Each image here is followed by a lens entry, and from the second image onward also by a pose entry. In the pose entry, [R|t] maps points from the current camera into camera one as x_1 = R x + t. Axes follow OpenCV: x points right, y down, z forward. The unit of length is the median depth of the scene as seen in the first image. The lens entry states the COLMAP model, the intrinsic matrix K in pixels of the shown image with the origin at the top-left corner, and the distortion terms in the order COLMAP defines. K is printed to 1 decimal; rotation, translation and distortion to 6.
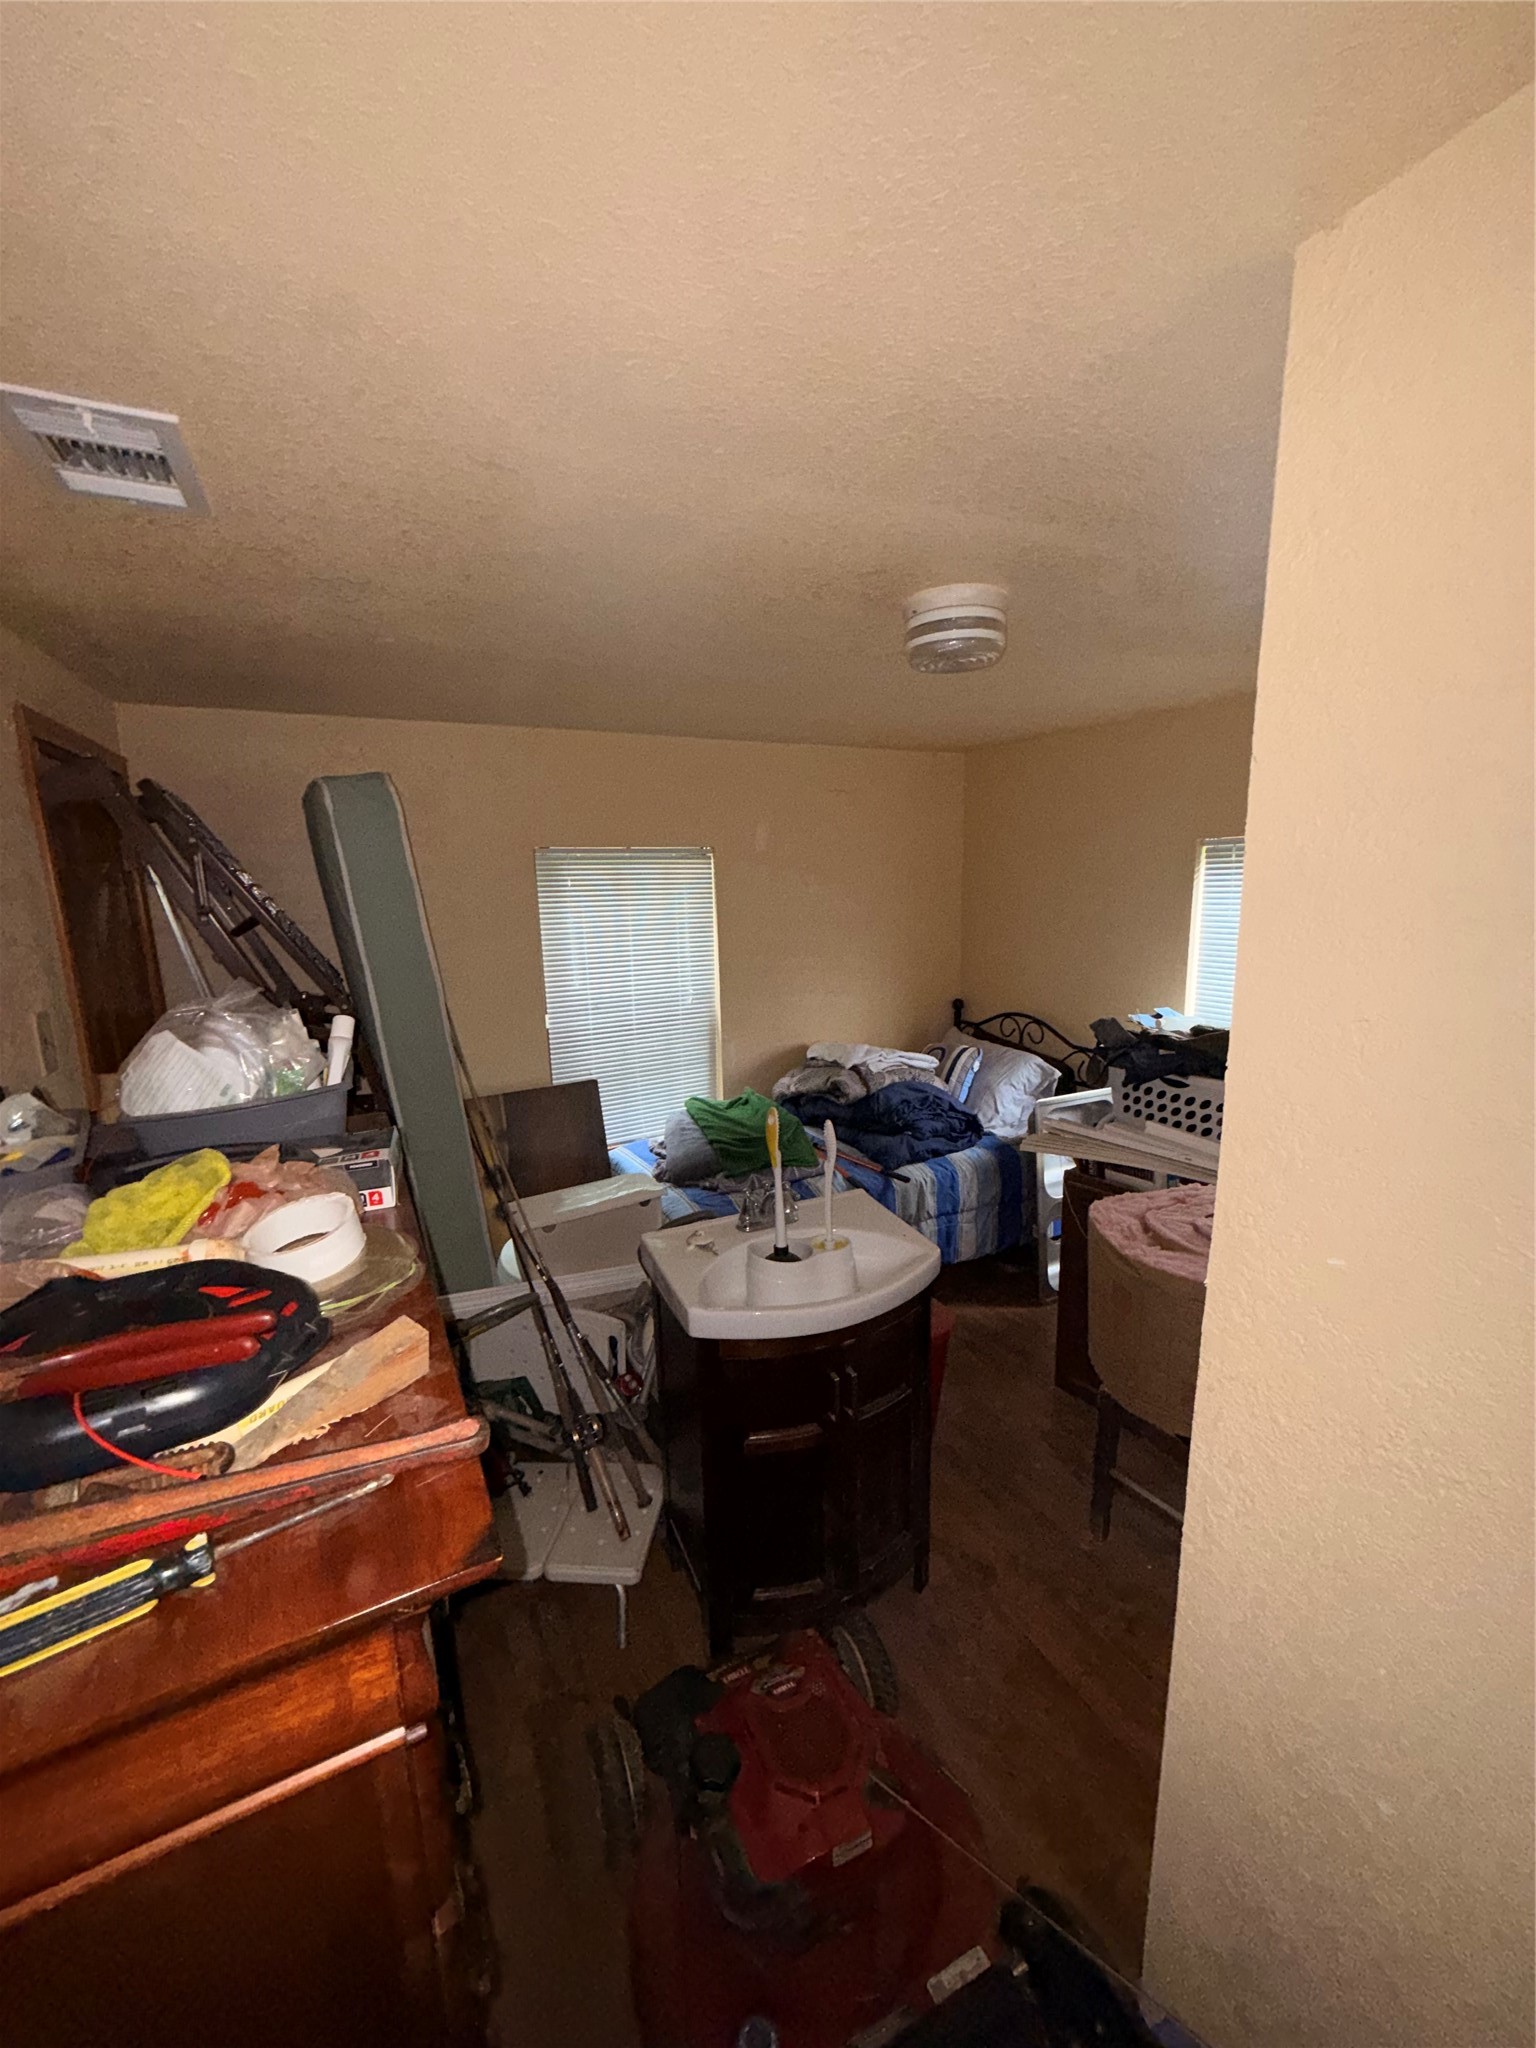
lens RADIAL K [[811.6, 0, 768.5], [0, 811.6, 1017.9], [0, 0, 1]] dist [-0.000123, 0.000281]
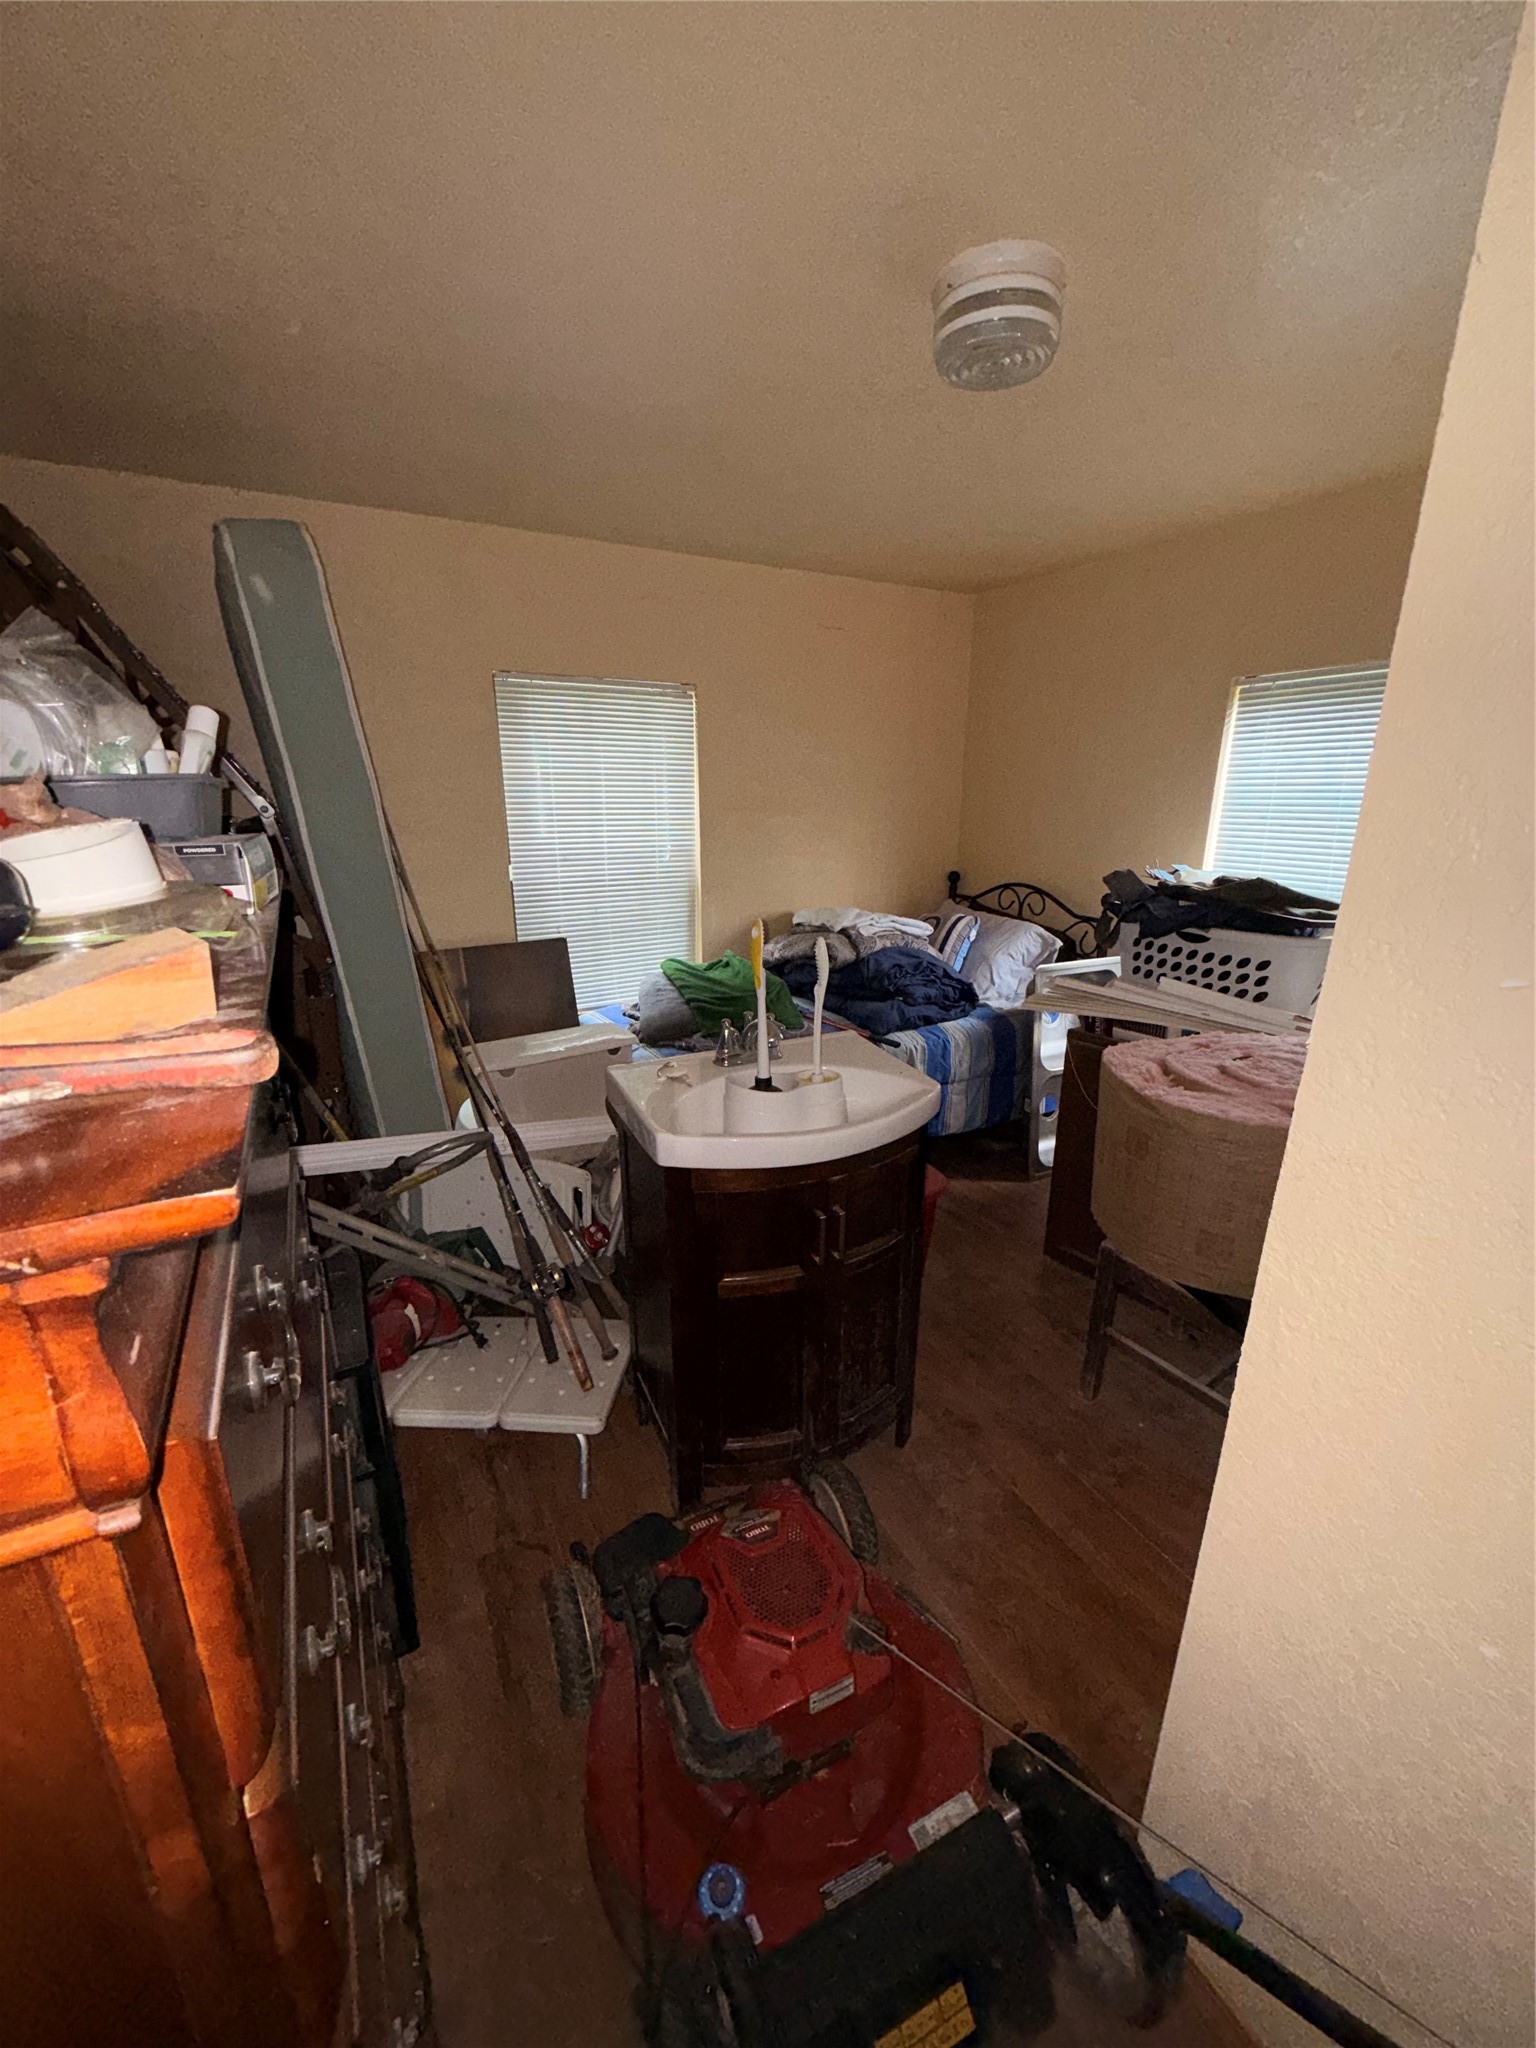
lens RADIAL K [[811.6, 0, 768.5], [0, 811.6, 1017.9], [0, 0, 1]] dist [-0.000123, 0.000281]
pose [[0.999491, 0.020695, 0.024276, -0.001443], [-0.023114, 0.994307, 0.104012, 0.100181], [-0.021986, -0.104520, 0.994280, 0.099901]]
